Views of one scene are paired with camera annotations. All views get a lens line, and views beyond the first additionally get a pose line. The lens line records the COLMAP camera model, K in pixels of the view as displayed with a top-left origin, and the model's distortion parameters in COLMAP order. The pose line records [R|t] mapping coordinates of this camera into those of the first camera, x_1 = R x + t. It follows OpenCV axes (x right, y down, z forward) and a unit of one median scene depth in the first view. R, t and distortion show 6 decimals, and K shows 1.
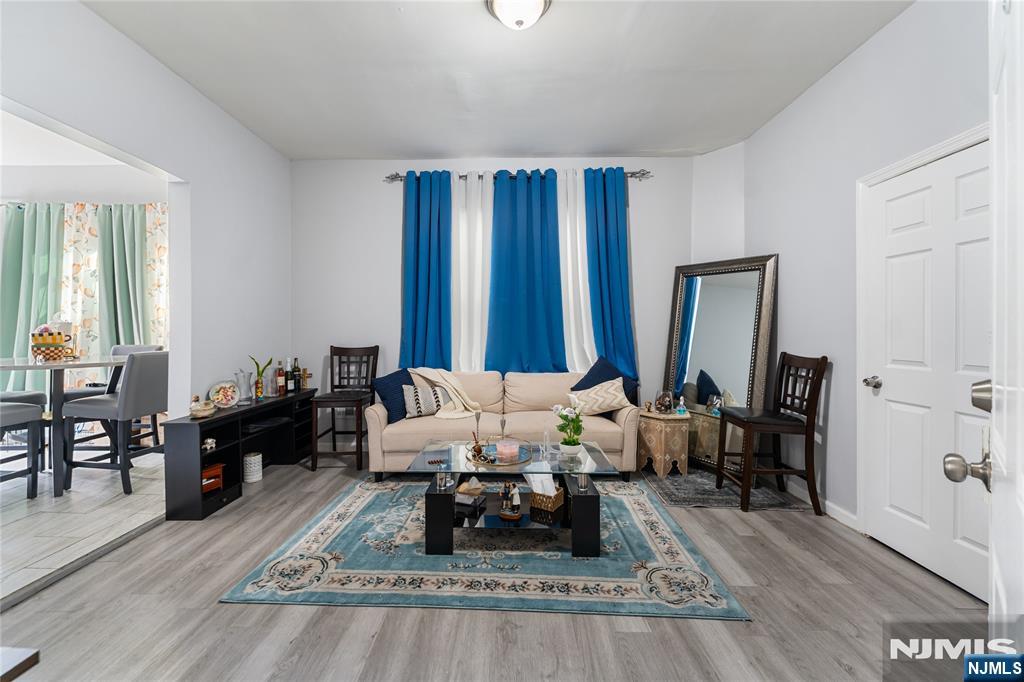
lens RADIAL K [[412.9, 0, 512.0], [0, 412.9, 341.0], [0, 0, 1]] dist [0.000463, 0.000004]
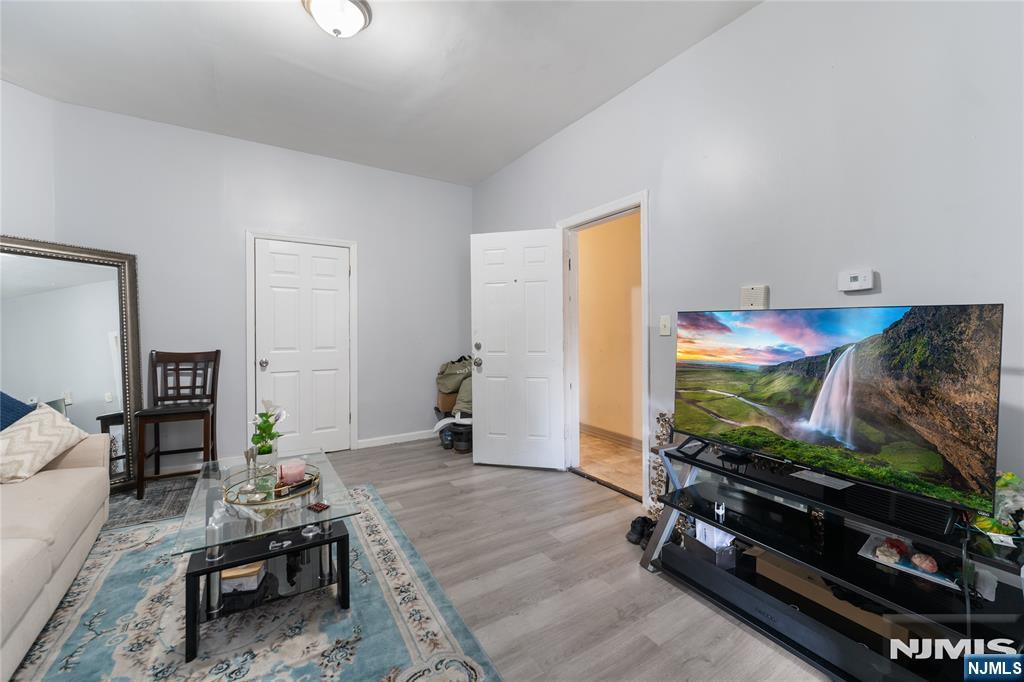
lens RADIAL K [[411.0, 0, 507.7], [0, 411.0, 333.9], [0, 0, 1]] dist [0.000480, -0.000028]
pose [[-0.560923, 0.009656, 0.827811, -0.804437], [0.016035, 0.999871, -0.000798, -0.002023], [-0.827712, 0.012826, -0.561006, 0.919218]]
